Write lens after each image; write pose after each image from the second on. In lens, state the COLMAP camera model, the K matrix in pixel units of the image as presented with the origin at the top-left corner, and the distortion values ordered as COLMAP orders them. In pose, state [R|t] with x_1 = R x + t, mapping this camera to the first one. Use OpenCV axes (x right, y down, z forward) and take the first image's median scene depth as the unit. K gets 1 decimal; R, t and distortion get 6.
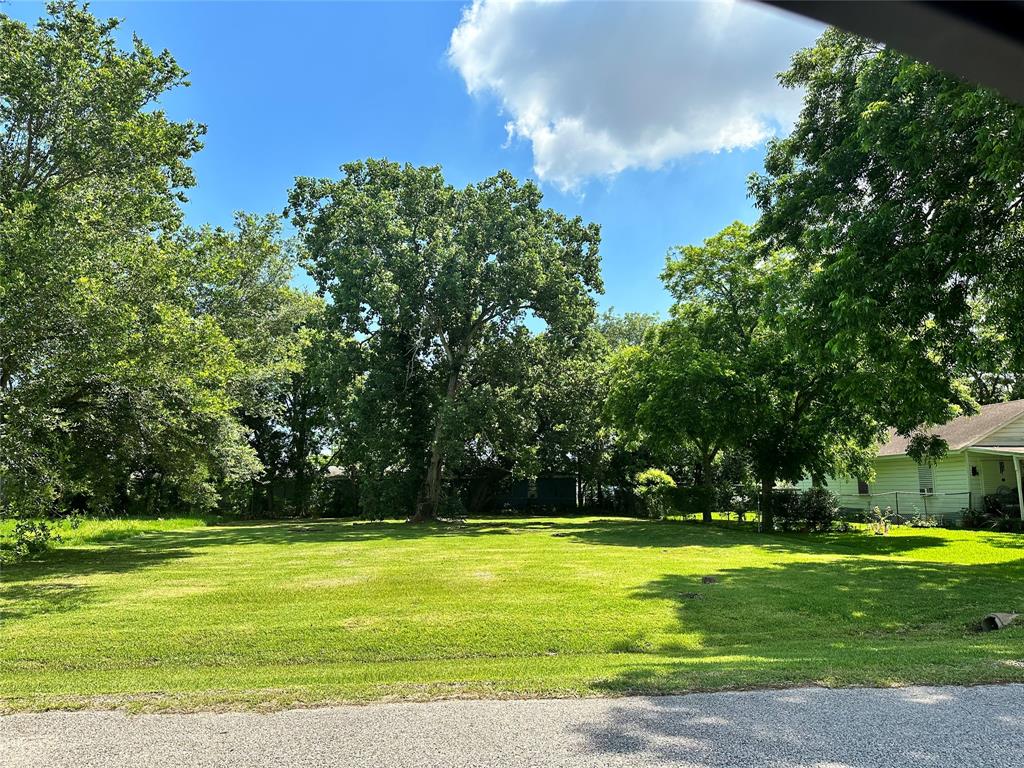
lens RADIAL K [[719.4, 0, 512.2], [0, 719.4, 380.1], [0, 0, 1]] dist [0.053502, -0.054194]
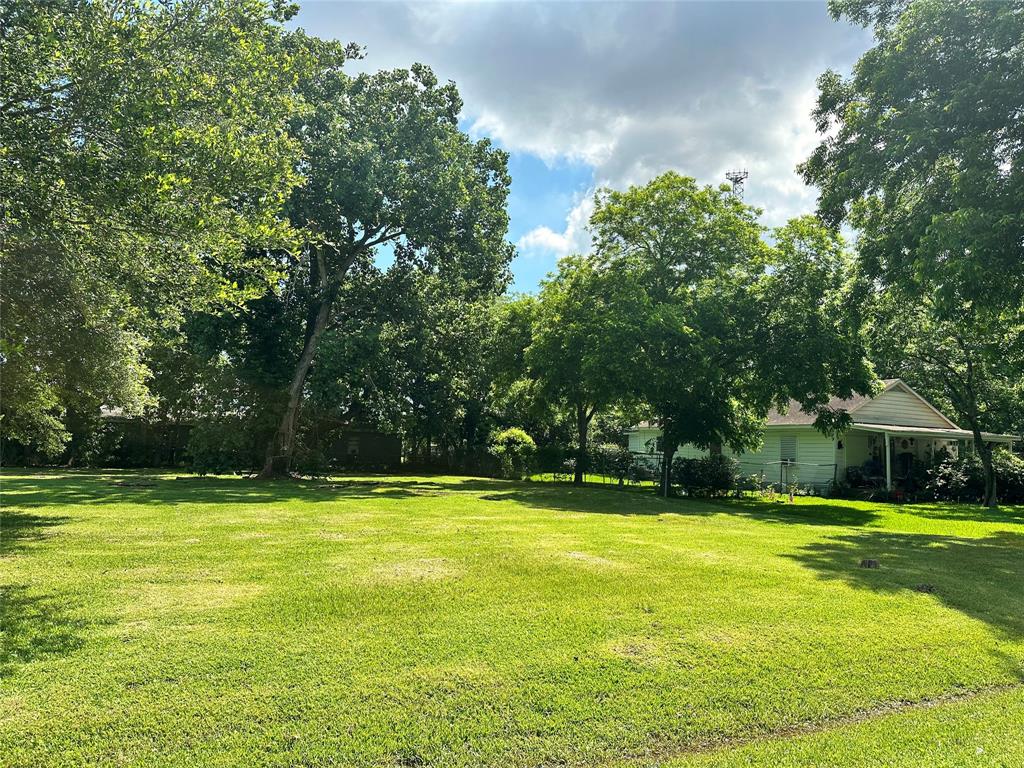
lens RADIAL K [[719.4, 0, 508.9], [0, 719.4, 393.3], [0, 0, 1]] dist [0.053502, -0.054194]
pose [[0.939718, 0.066488, 0.335425, -0.307563], [-0.091939, 0.993922, 0.060557, 0.049027], [-0.329359, -0.087745, 0.940119, 0.268092]]
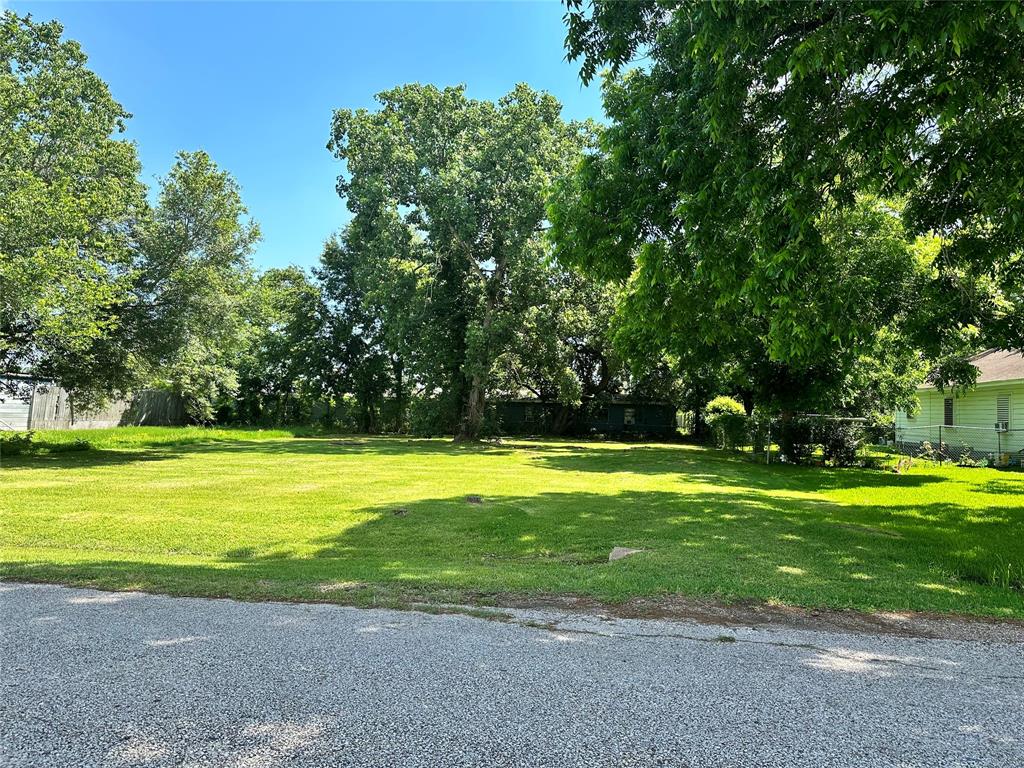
lens RADIAL K [[719.4, 0, 506.2], [0, 719.4, 388.9], [0, 0, 1]] dist [0.053502, -0.054194]
pose [[0.960379, 0.016997, -0.278179, 0.439382], [0.015402, 0.993376, 0.113872, 0.005489], [0.278272, -0.113645, 0.953755, 0.057901]]
